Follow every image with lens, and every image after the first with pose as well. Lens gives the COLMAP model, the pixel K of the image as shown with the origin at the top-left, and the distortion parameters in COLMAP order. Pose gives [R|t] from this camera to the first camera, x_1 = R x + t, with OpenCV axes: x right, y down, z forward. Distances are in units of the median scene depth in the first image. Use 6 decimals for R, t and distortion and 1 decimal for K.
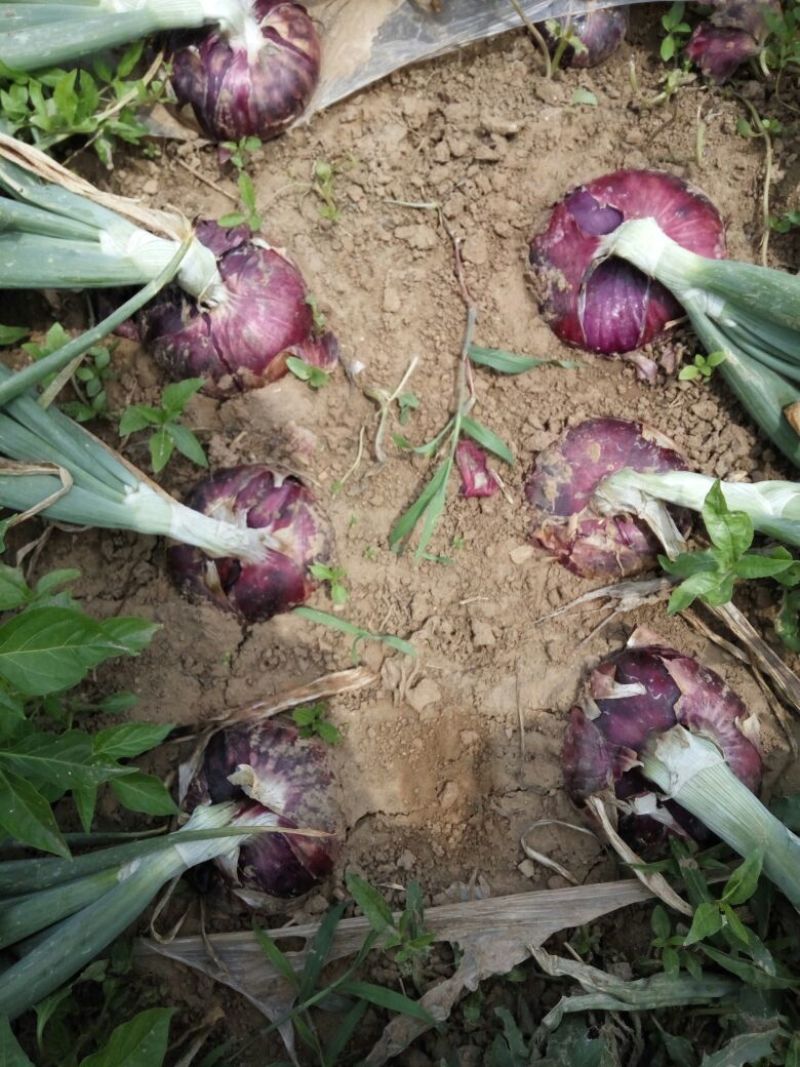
lens RADIAL K [[848.8, 0, 403.5], [0, 848.8, 540.6], [0, 0, 1]] dist [0.005516, -0.031180]
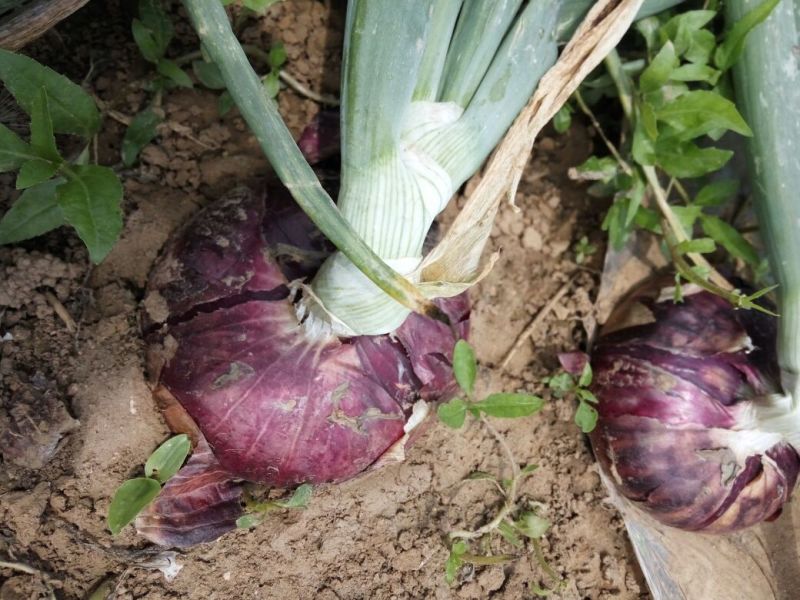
lens RADIAL K [[636.4, 0, 400.2], [0, 636.4, 300.8], [0, 0, 1]] dist [0.005516, -0.031180]
pose [[-0.123635, 0.975991, -0.179324, -0.163840], [-0.966703, -0.159261, -0.200304, -0.247743], [-0.224054, 0.148588, 0.963183, 0.605885]]
